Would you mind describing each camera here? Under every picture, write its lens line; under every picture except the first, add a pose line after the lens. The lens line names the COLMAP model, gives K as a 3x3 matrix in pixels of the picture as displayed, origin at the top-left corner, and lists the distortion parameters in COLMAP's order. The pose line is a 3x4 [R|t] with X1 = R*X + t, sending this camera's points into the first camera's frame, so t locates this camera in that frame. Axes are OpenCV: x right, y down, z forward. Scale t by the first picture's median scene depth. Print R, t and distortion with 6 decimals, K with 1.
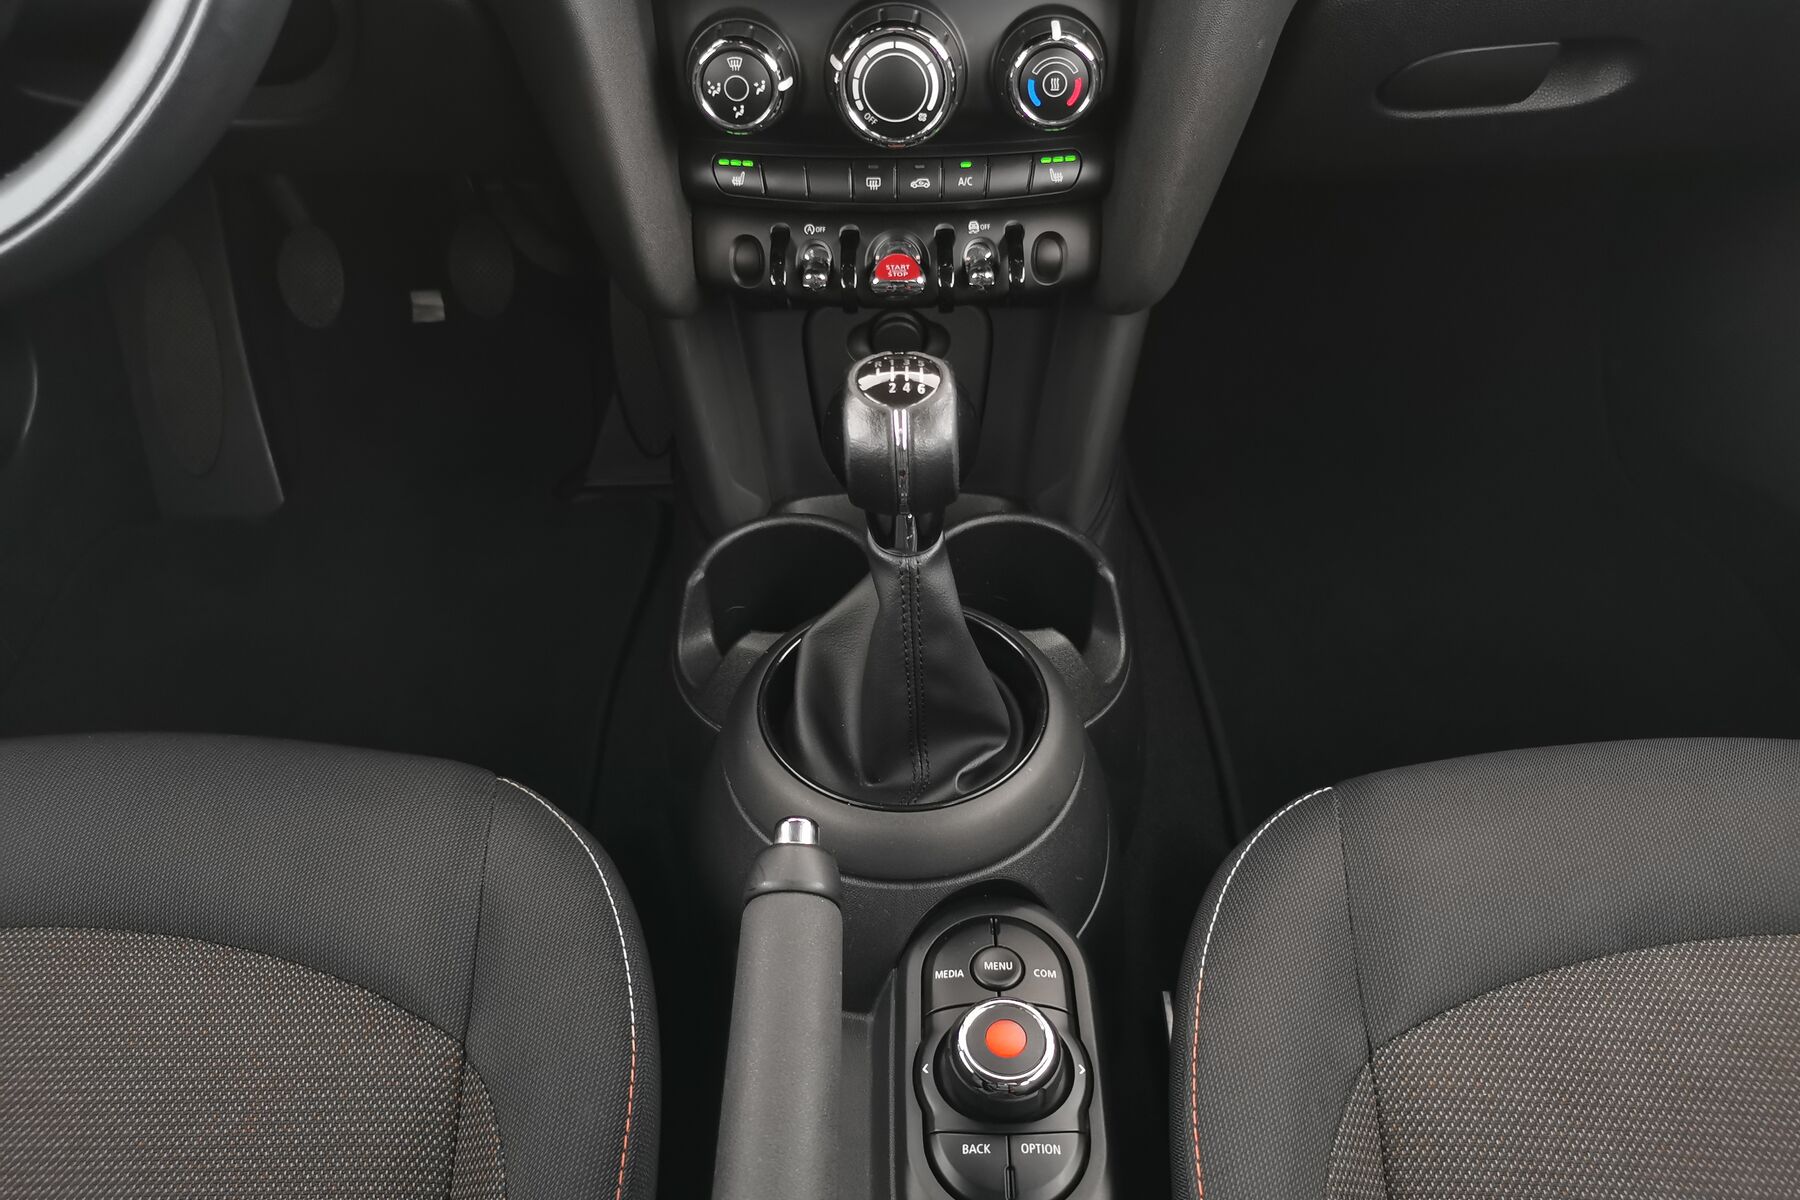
lens RADIAL K [[1419.4, 0, 900.0], [0, 1419.4, 600.0], [0, 0, 1]] dist [0.025567, -0.004620]
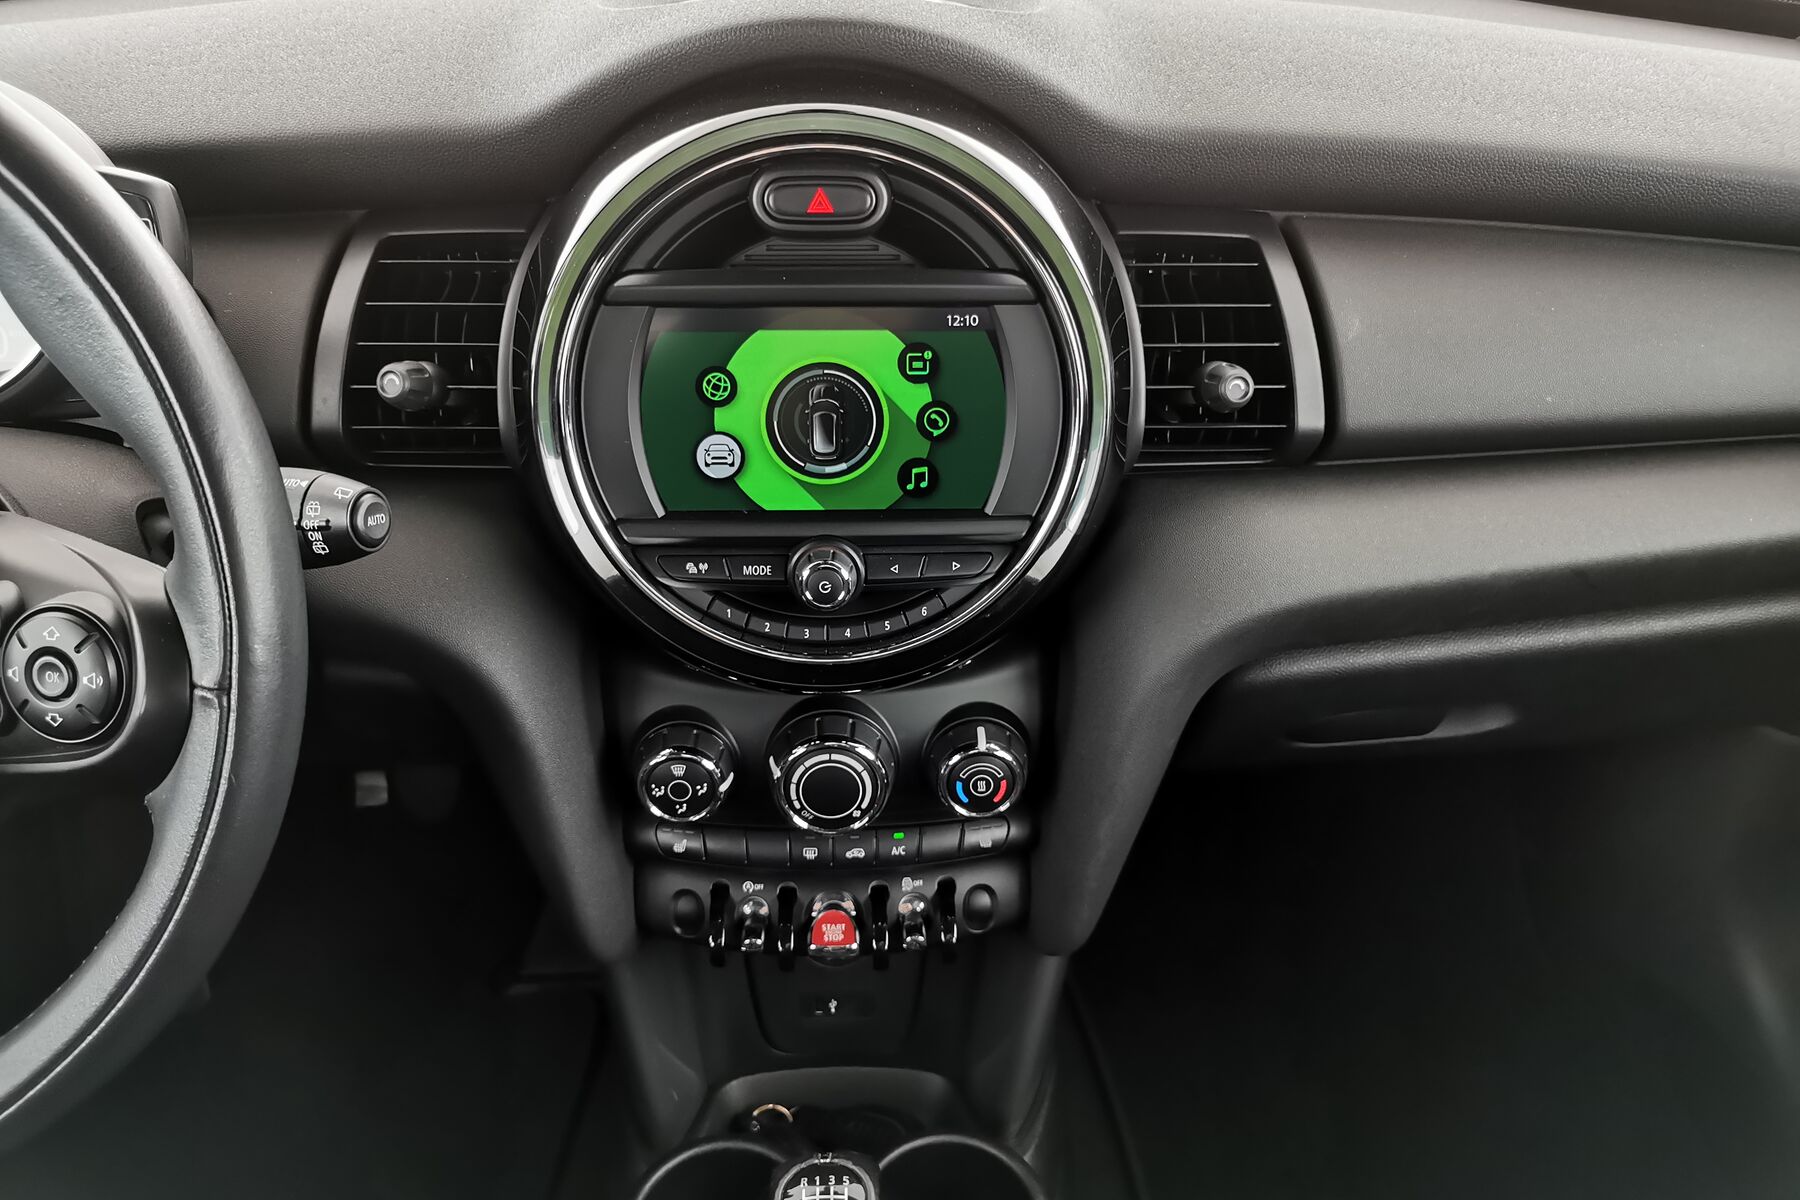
lens RADIAL K [[1419.4, 0, 900.0], [0, 1419.4, 600.0], [0, 0, 1]] dist [0.025567, -0.004620]
pose [[0.999260, -0.000802, 0.038456, 0.007105], [0.007370, 0.985252, -0.170951, -0.296520], [-0.037752, 0.171108, 0.984529, -0.057972]]
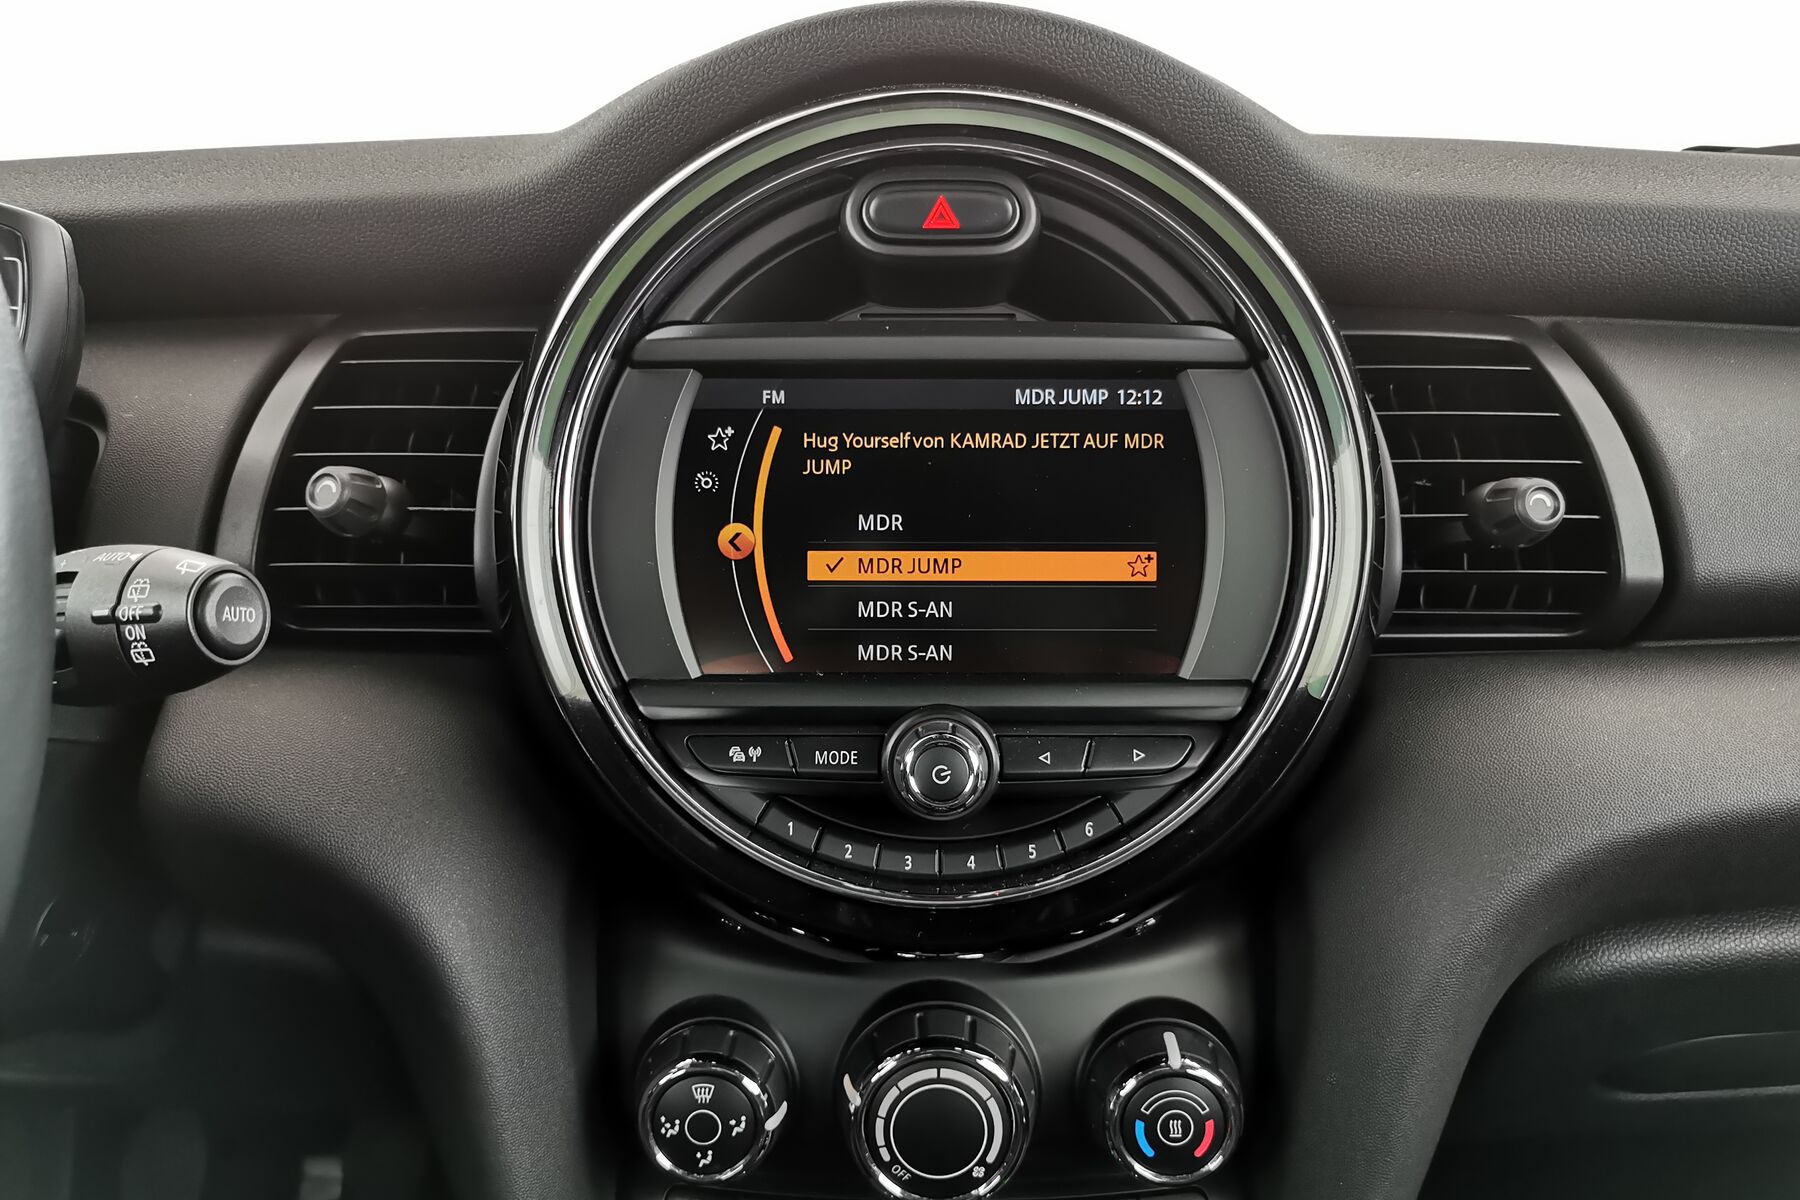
lens RADIAL K [[1432.6, 0, 900.0], [0, 1432.6, 600.0], [0, 0, 1]] dist [0.014332, -0.000566]
pose [[0.999934, 0.010997, -0.003427, -0.020456], [-0.011377, 0.896402, -0.443096, -0.264341], [-0.001800, 0.443106, 0.896468, 0.261140]]
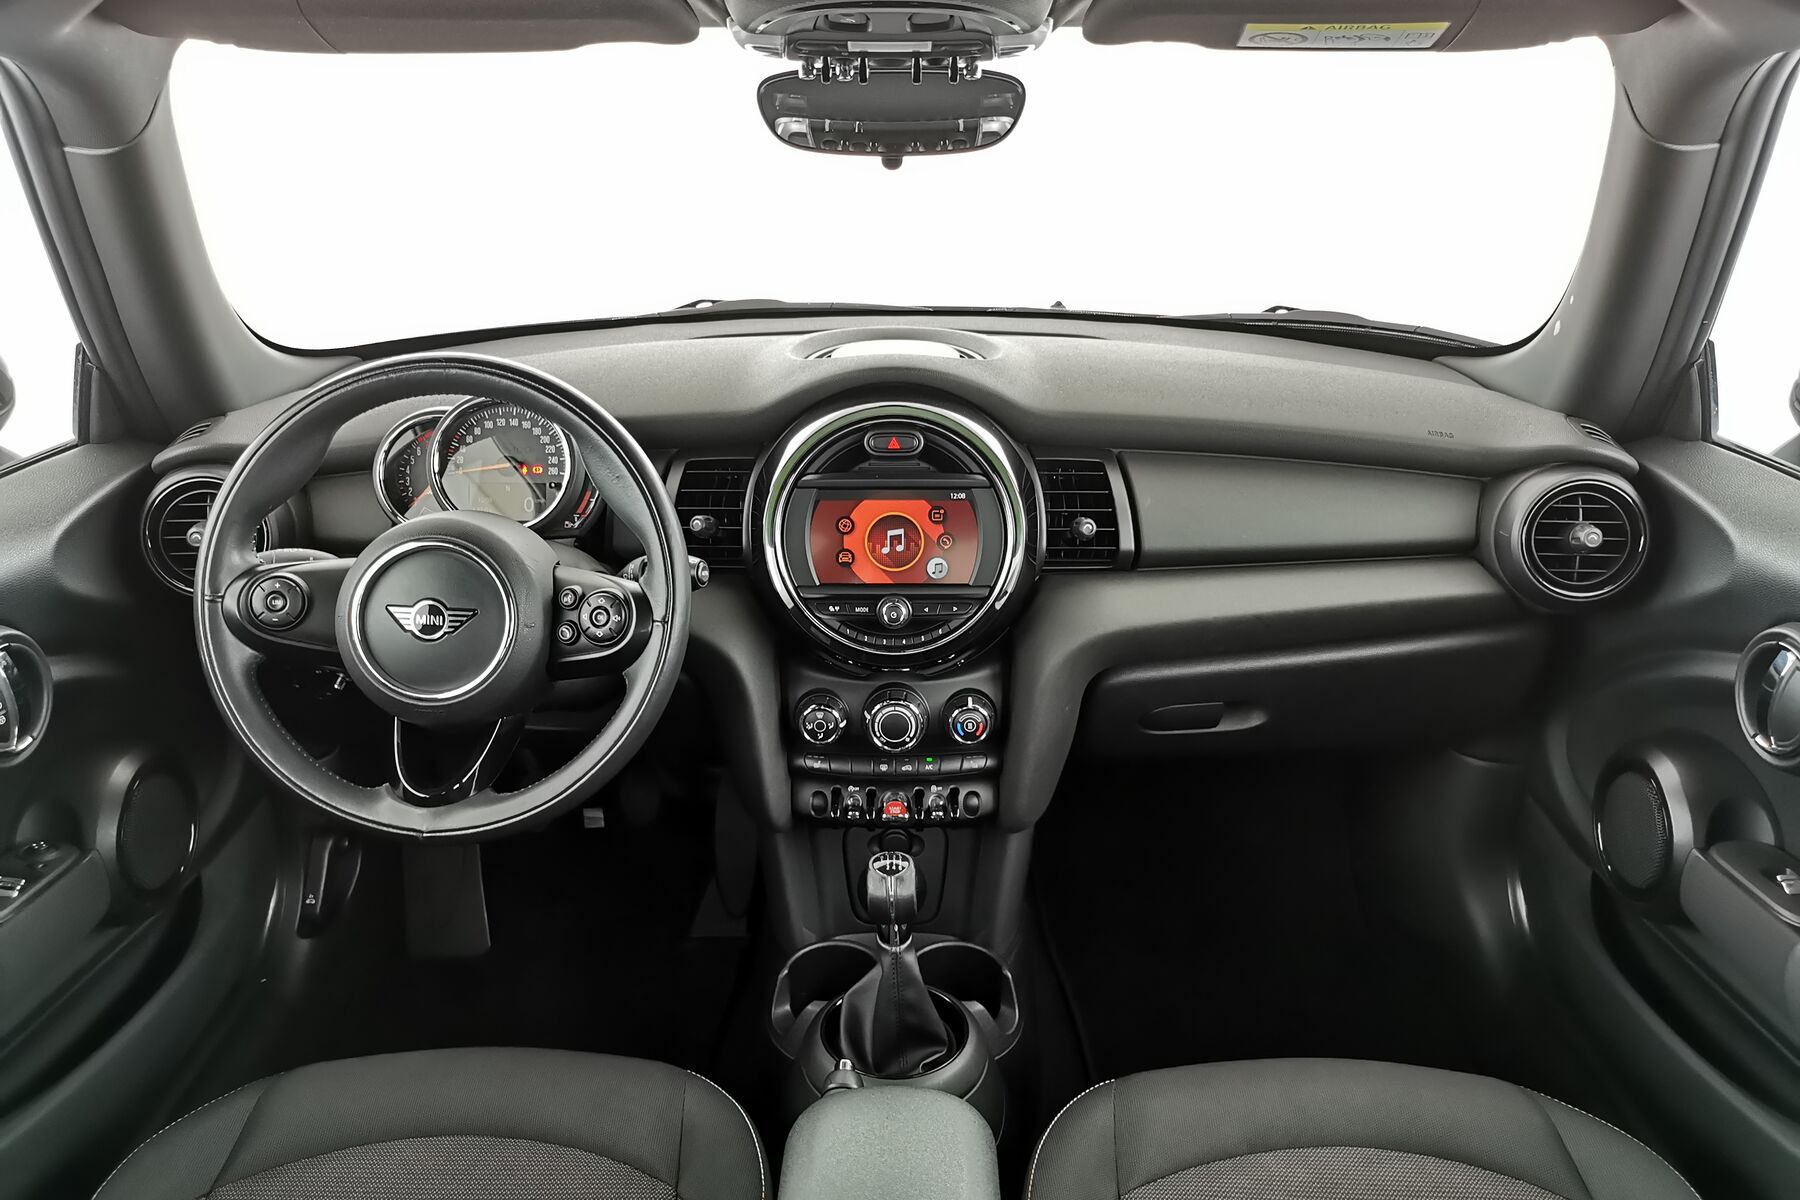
lens RADIAL K [[1419.4, 0, 900.0], [0, 1419.4, 600.0], [0, 0, 1]] dist [0.025567, -0.004620]
pose [[0.999916, 0.010400, -0.007717, 0.017731], [-0.012392, 0.941503, -0.336776, 0.162769], [0.003763, 0.336844, 0.941553, -0.983399]]
